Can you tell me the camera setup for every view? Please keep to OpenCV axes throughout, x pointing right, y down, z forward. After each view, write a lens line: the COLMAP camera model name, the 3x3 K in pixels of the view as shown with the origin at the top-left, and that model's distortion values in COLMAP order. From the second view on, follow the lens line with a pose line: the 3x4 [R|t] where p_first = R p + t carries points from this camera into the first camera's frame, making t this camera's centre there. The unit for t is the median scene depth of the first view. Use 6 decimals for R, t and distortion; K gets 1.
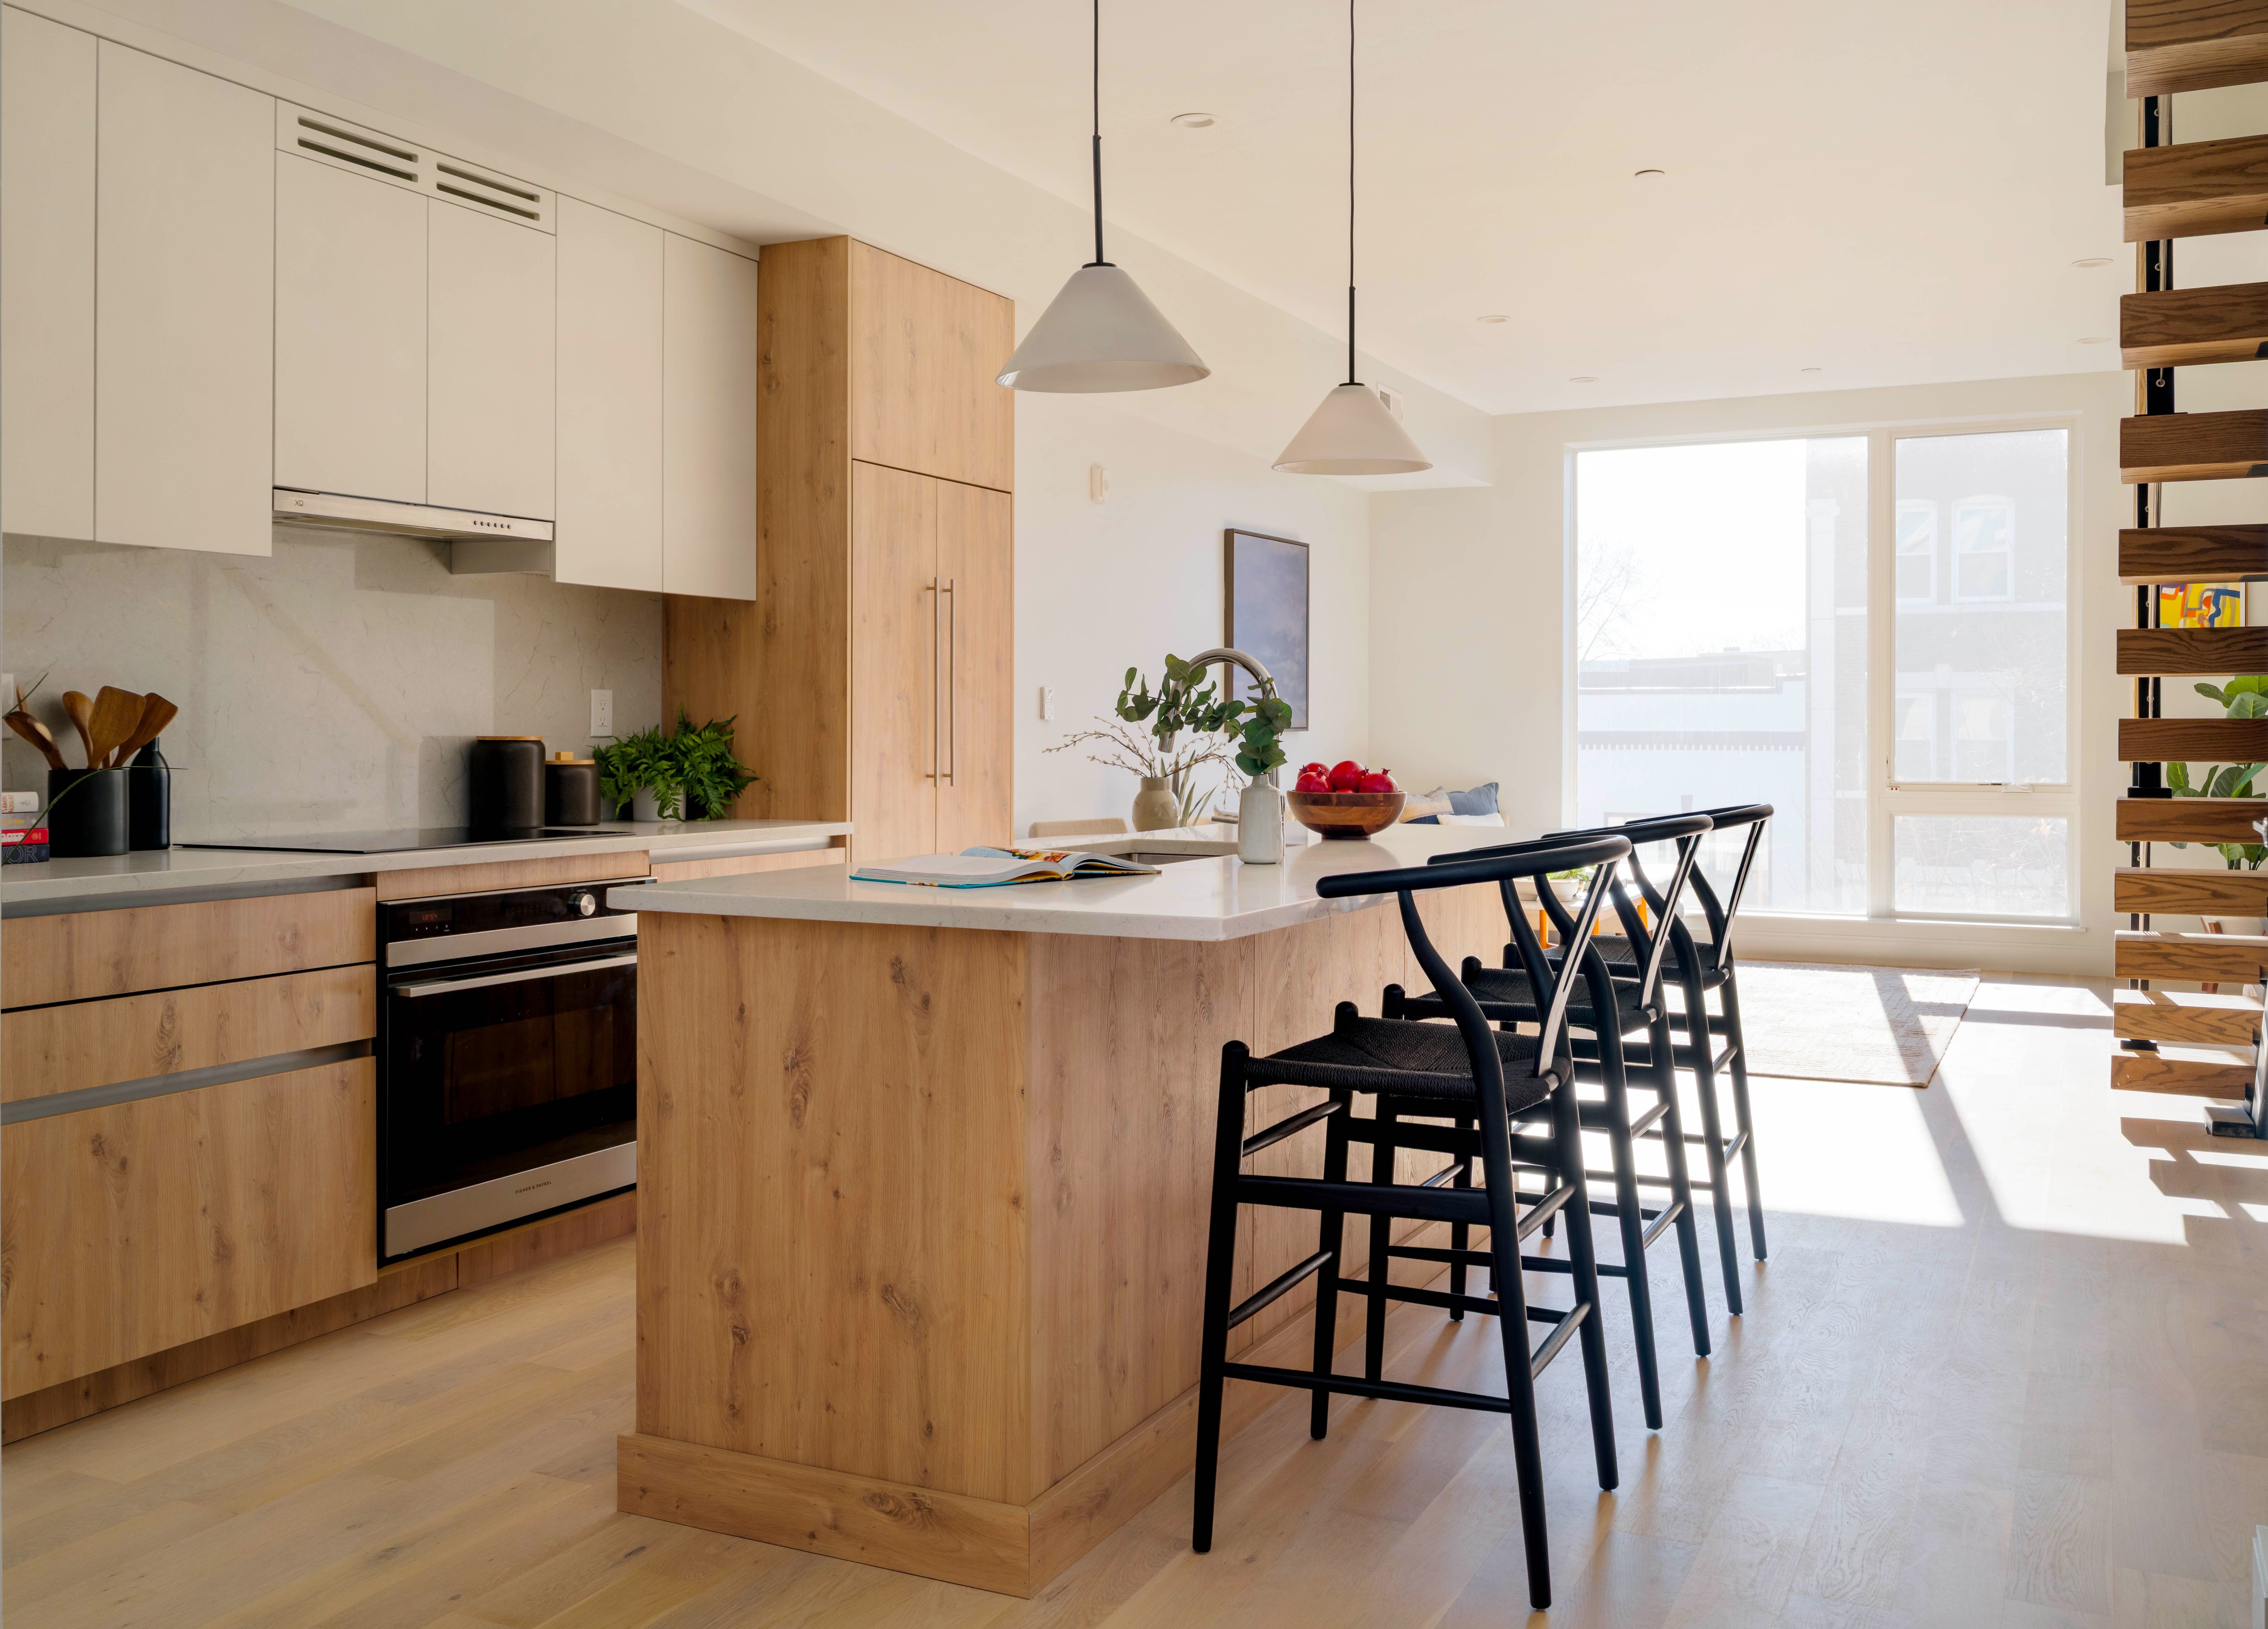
lens RADIAL K [[1977.7, 0, 1134.5], [0, 1977.7, 741.0], [0, 0, 1]] dist [-0.001641, -0.003796]
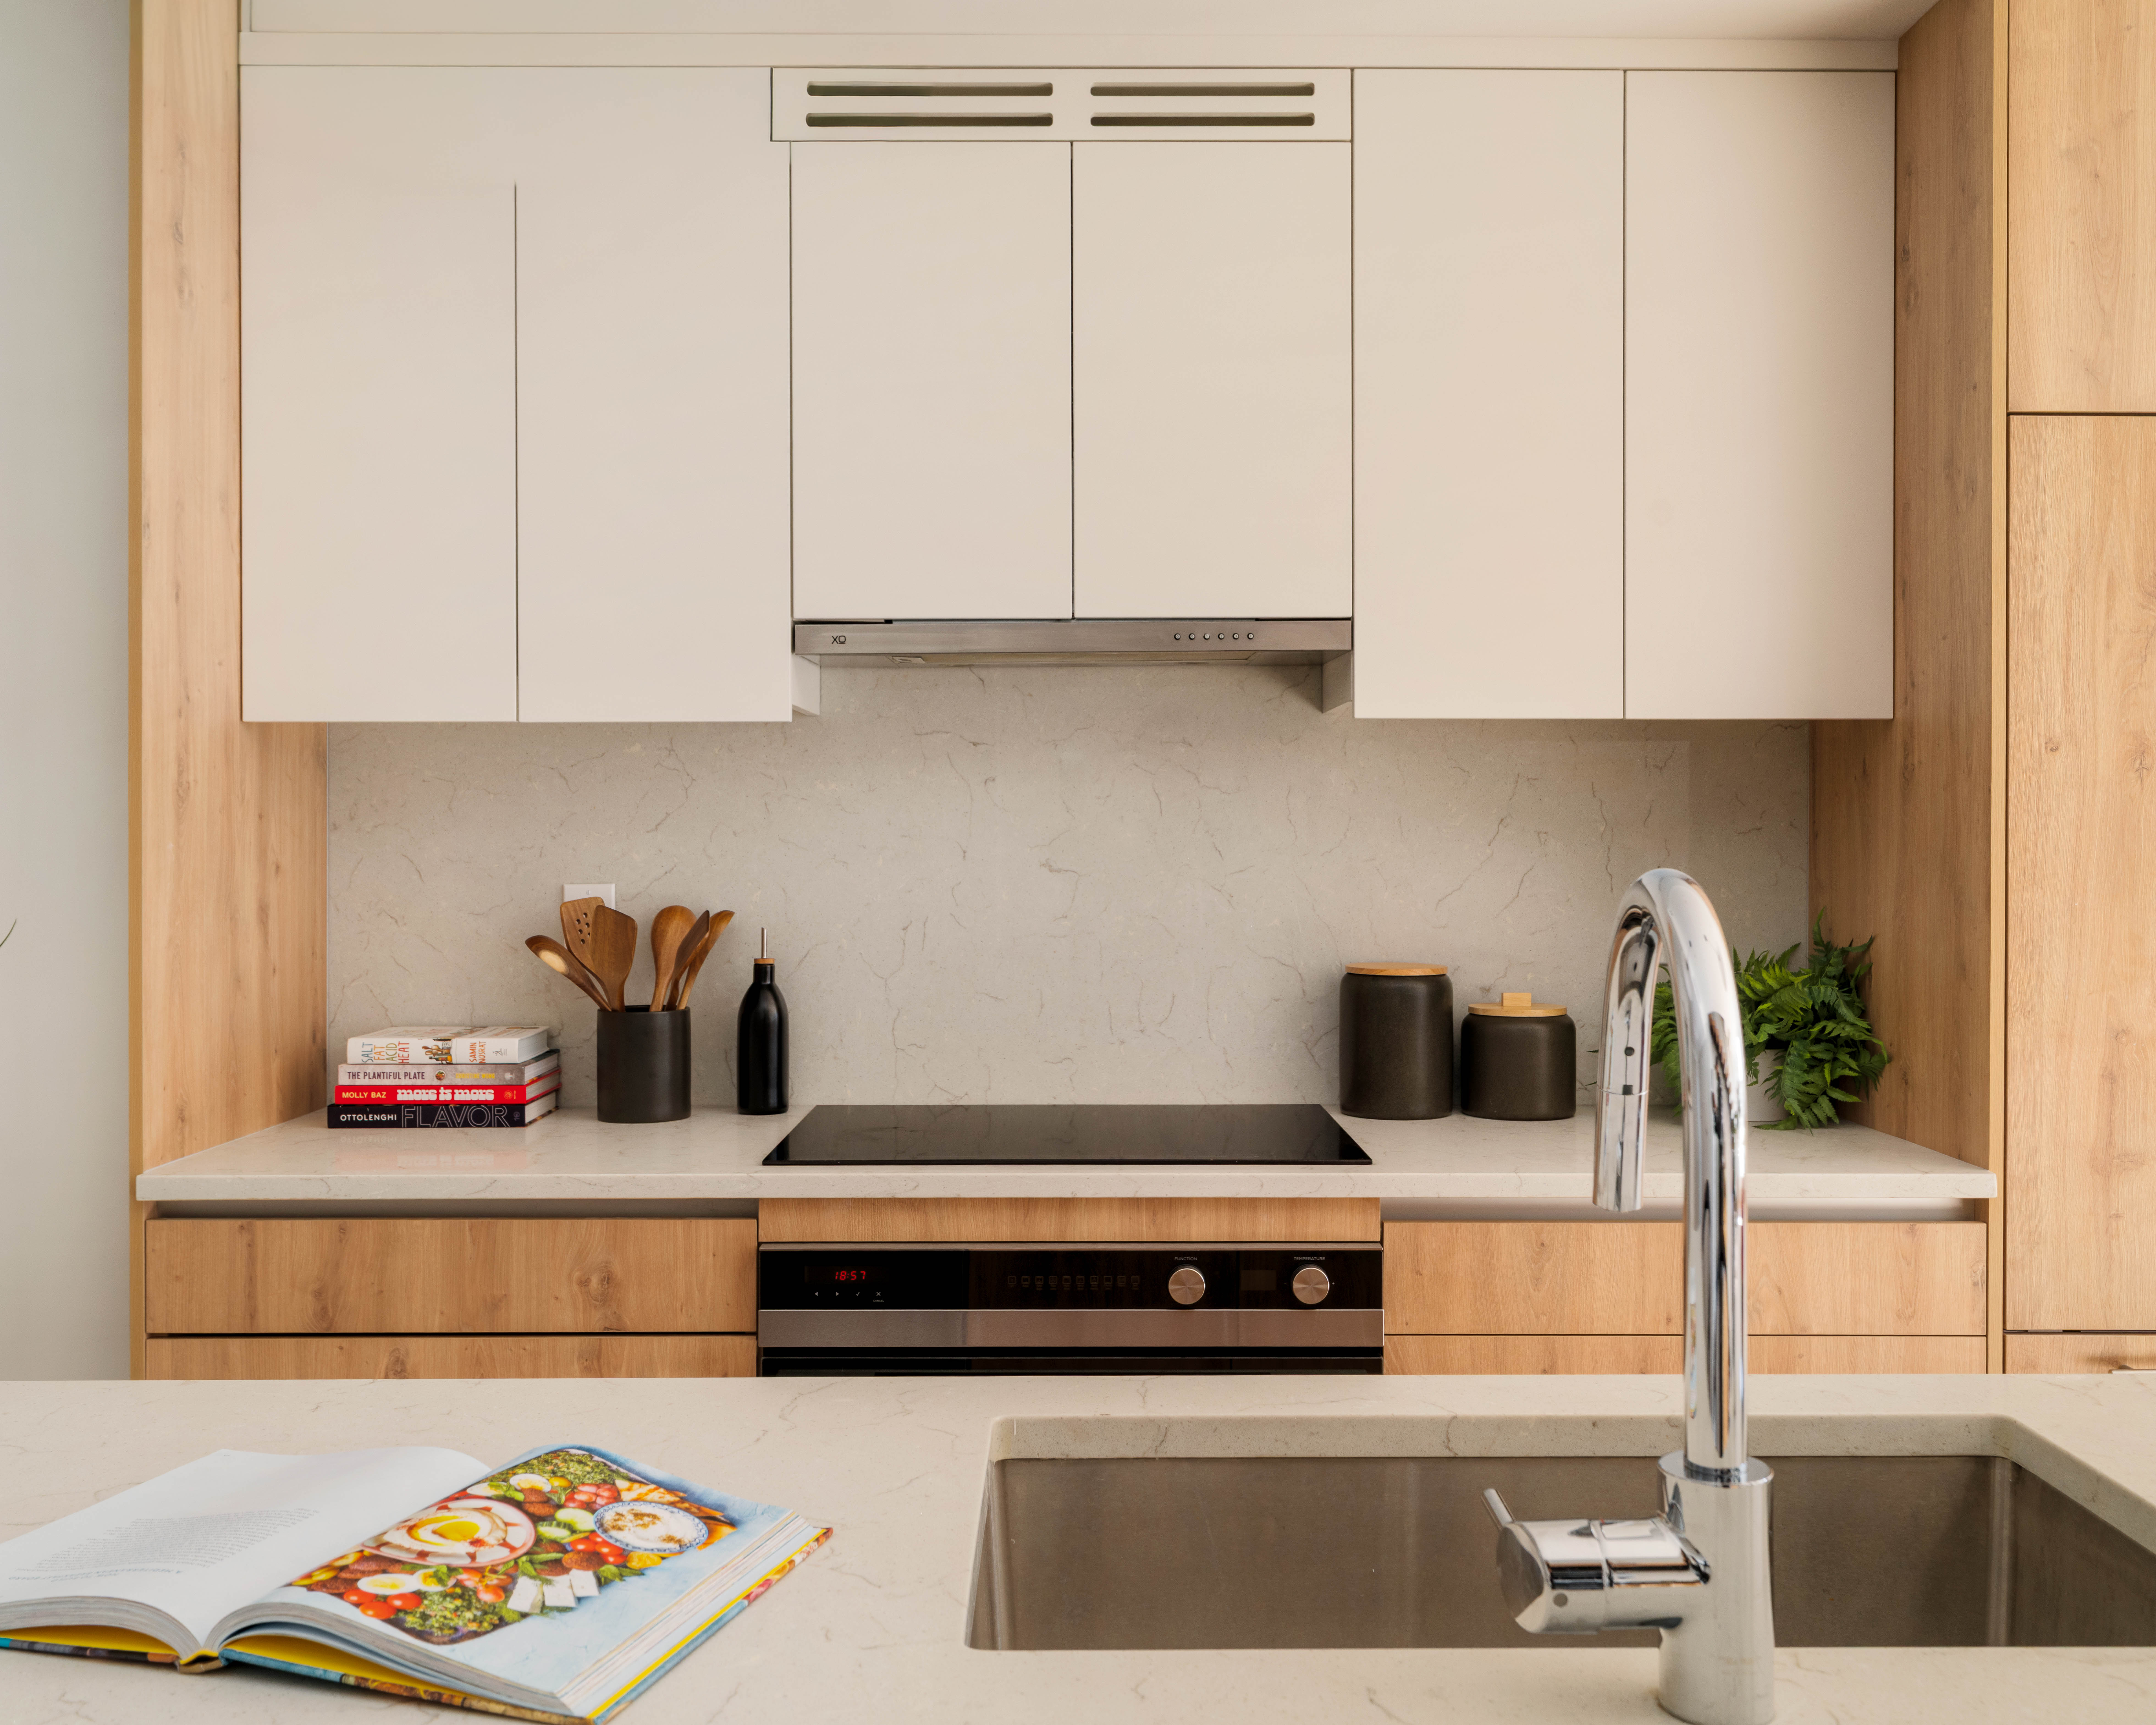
lens RADIAL K [[1996.0, 0, 1078.0], [0, 1996.0, 862.5], [0, 0, 1]] dist [0.002767, 0.009697]
pose [[0.452891, 0.010100, -0.891509, 0.210062], [-0.004011, 0.999949, 0.009291, -0.042594], [0.891557, -0.000632, 0.452908, 0.651773]]
